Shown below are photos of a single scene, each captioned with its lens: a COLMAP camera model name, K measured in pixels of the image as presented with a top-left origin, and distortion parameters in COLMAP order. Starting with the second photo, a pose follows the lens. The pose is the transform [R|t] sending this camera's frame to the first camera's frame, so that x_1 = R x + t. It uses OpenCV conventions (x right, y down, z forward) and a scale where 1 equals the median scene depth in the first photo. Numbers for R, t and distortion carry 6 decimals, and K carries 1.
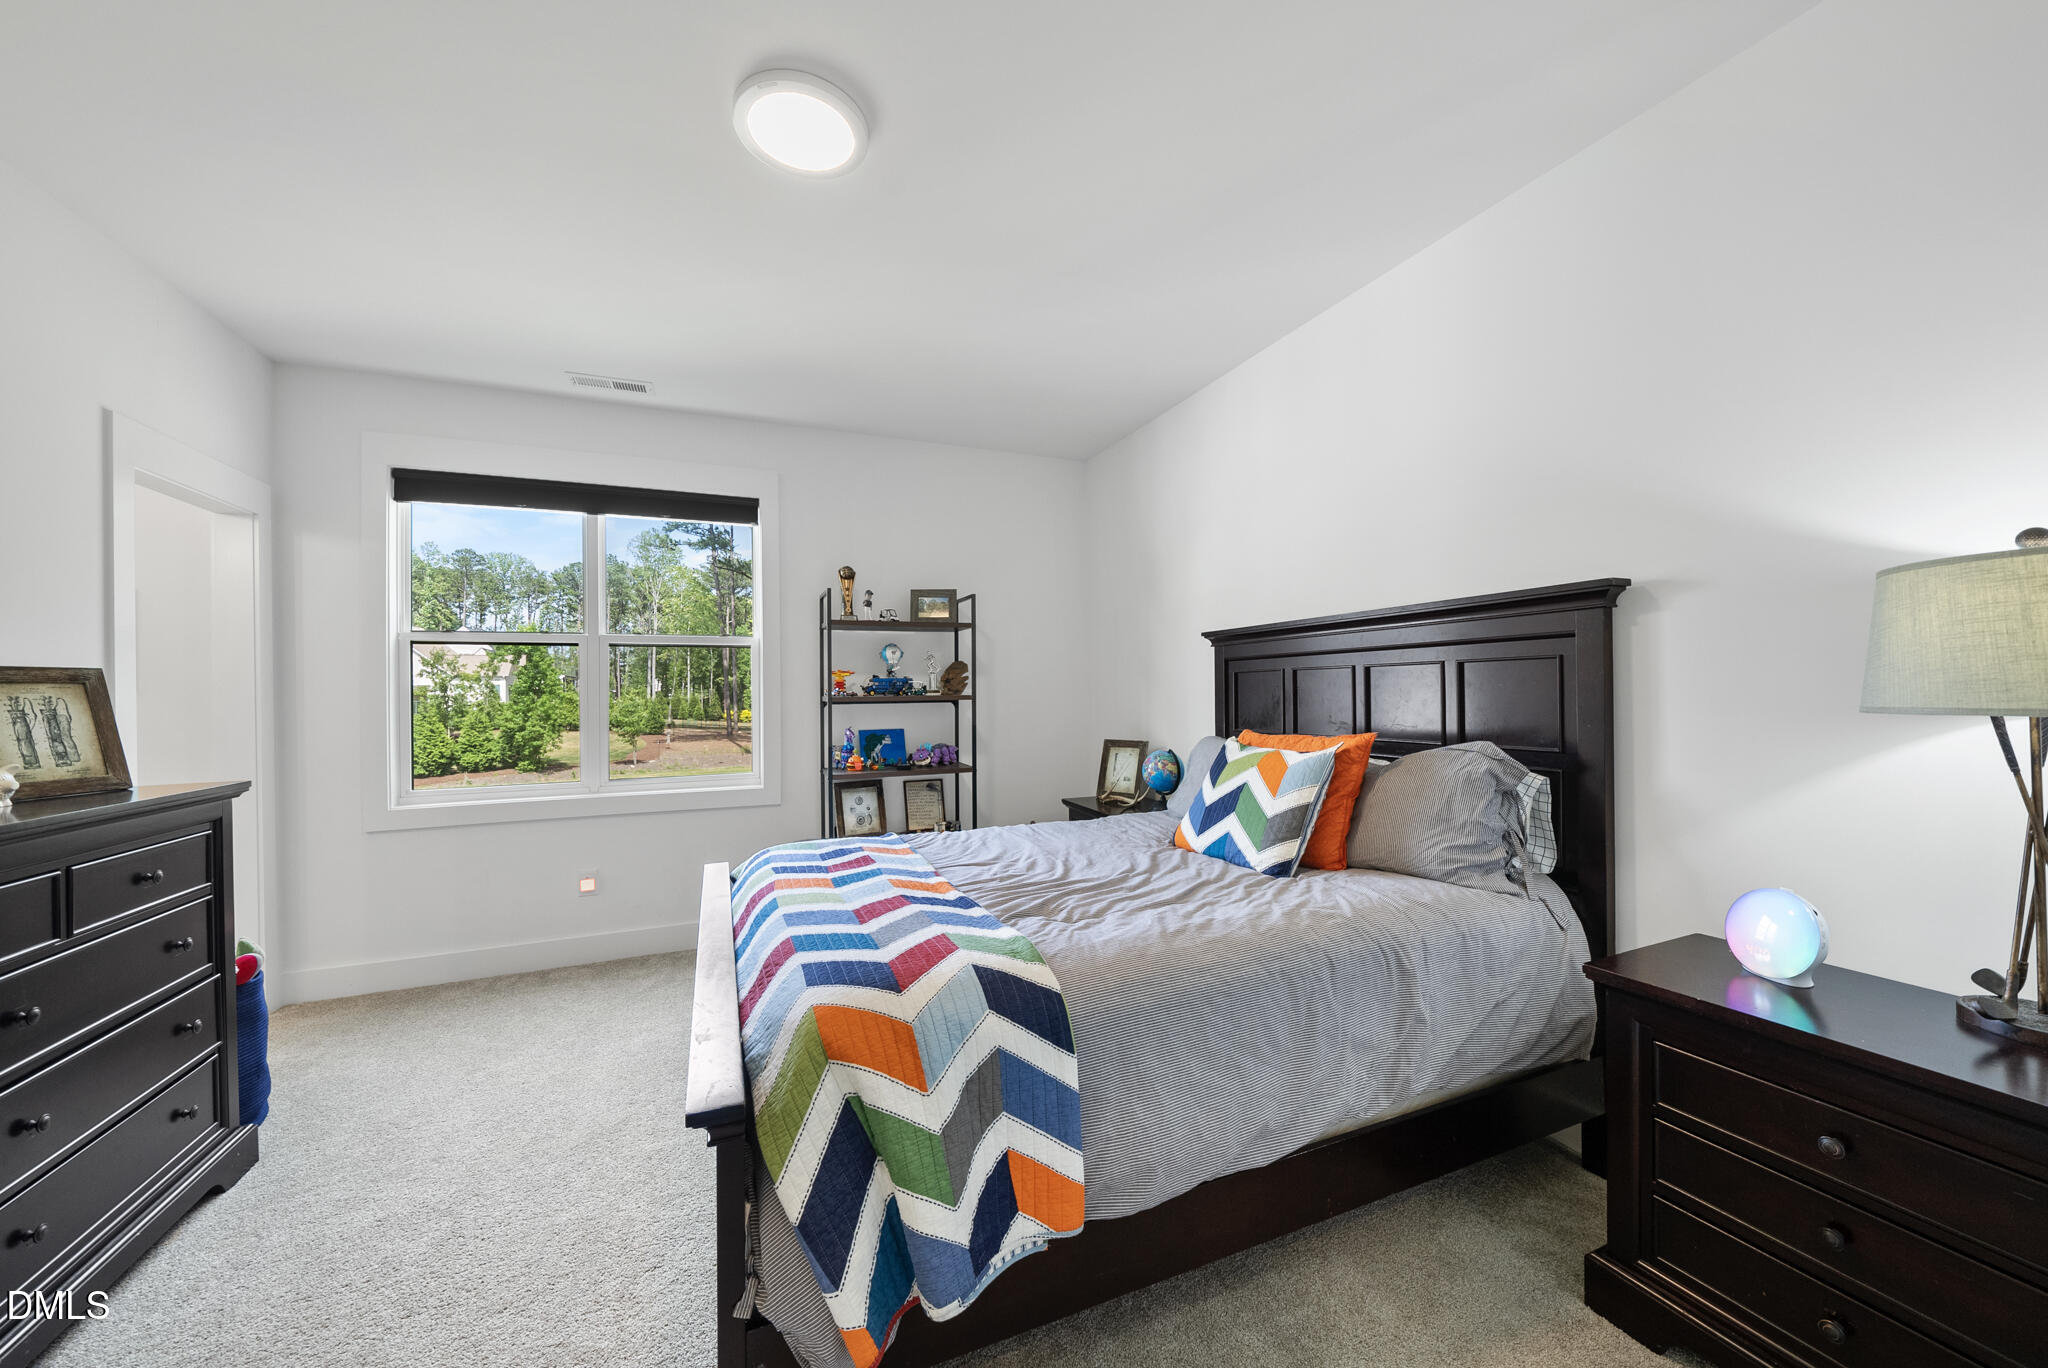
lens RADIAL K [[718.4, 0, 1020.0], [0, 718.4, 692.2], [0, 0, 1]] dist [-0.006424, -0.000288]
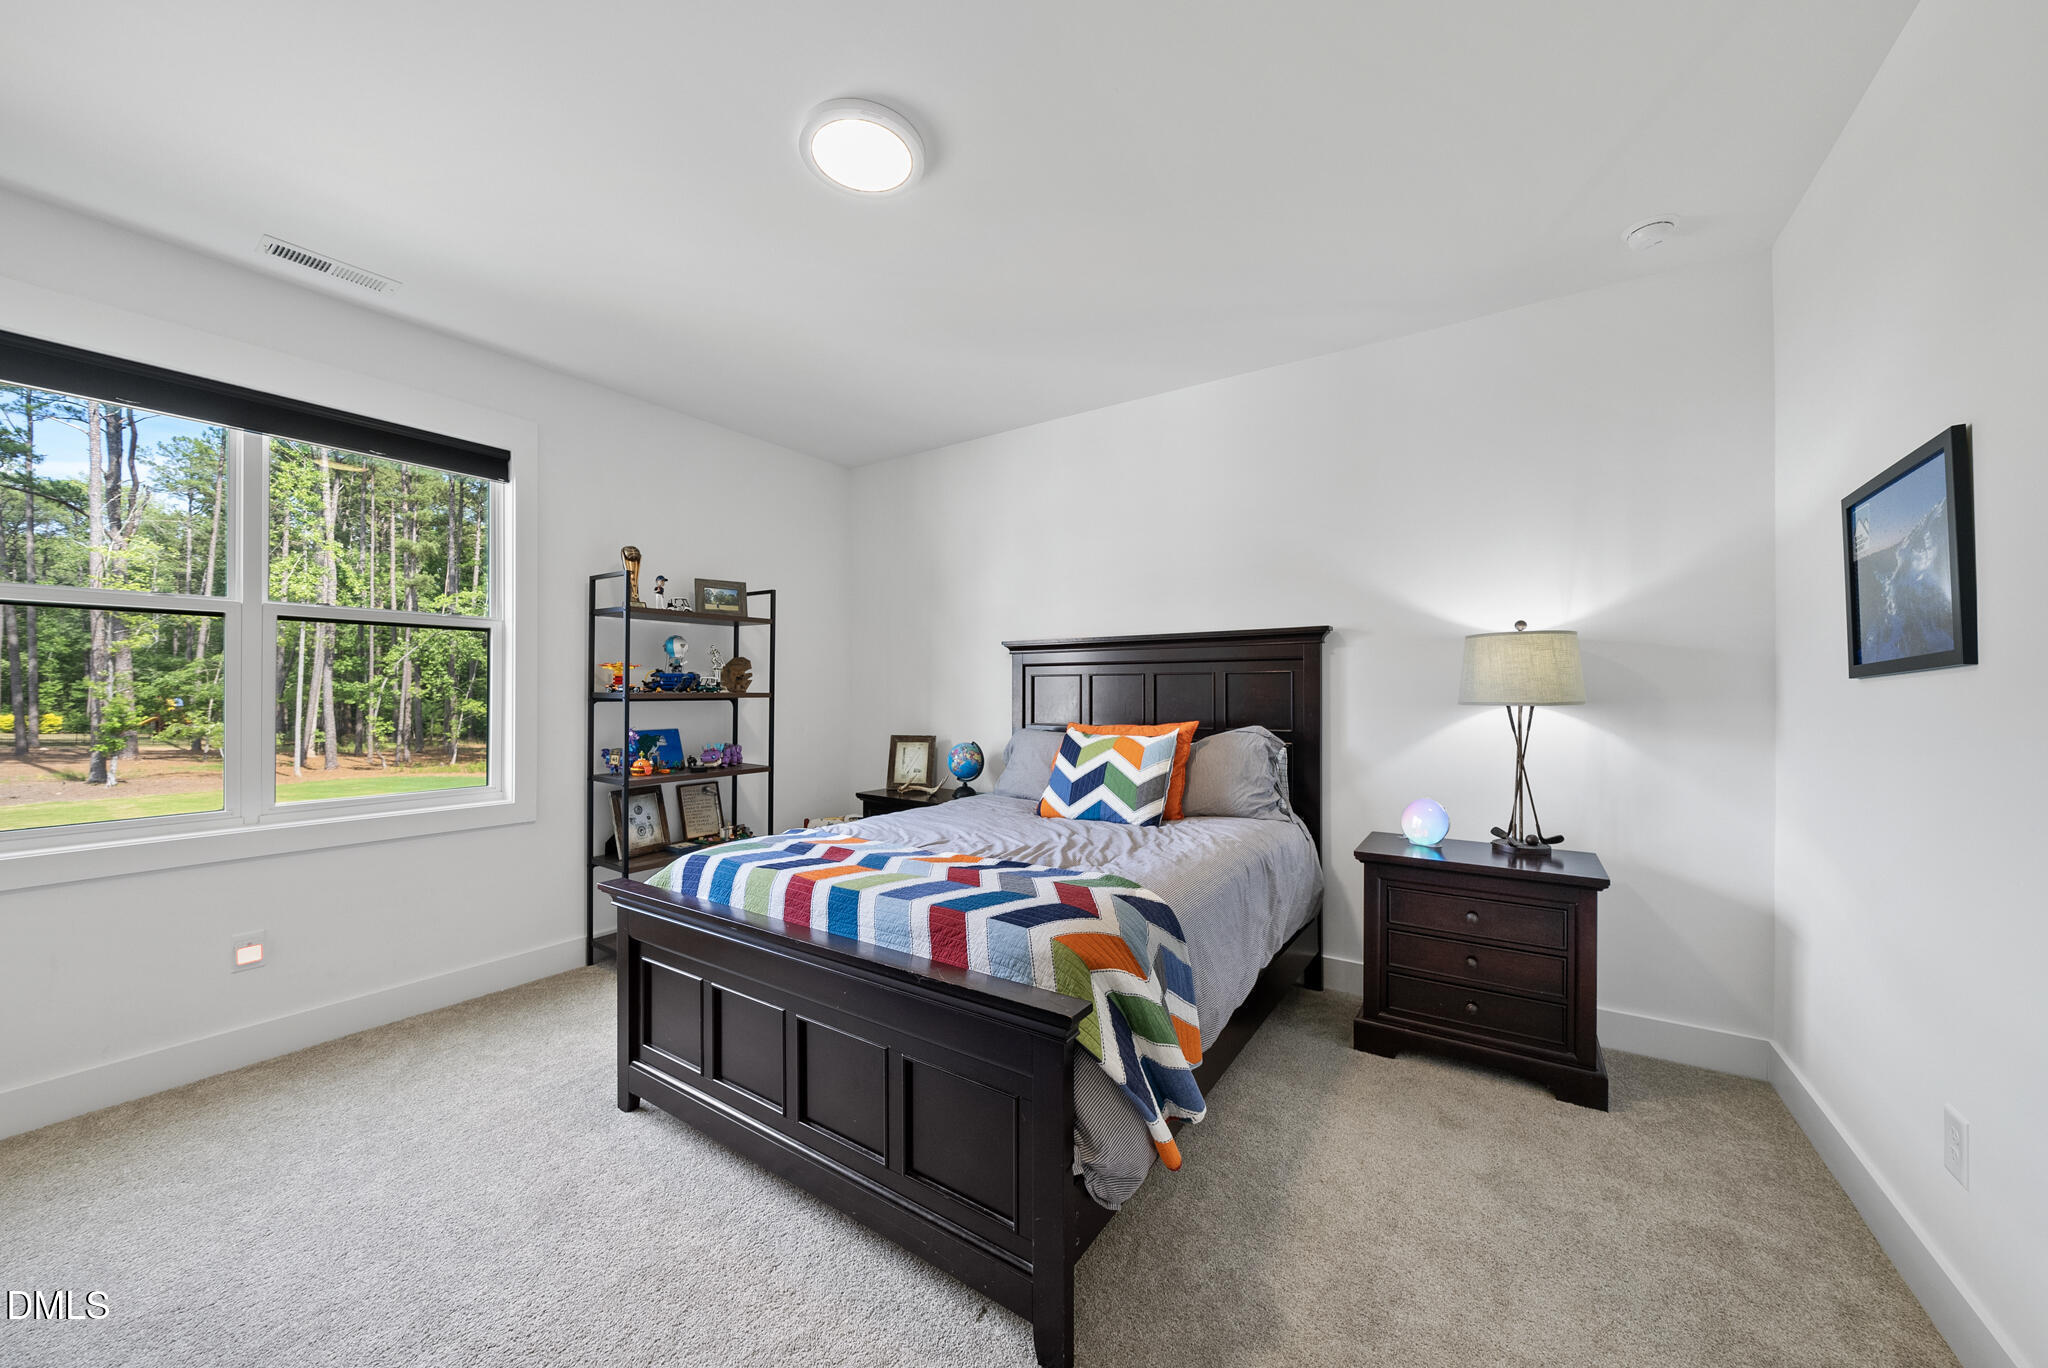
lens RADIAL K [[718.4, 0, 1020.0], [0, 718.4, 692.2], [0, 0, 1]] dist [-0.006424, -0.000288]
pose [[0.839853, 0.011171, 0.542698, -0.328916], [-0.009873, 0.999937, -0.005303, 0.005504], [-0.542724, -0.000905, 0.839911, -0.005811]]
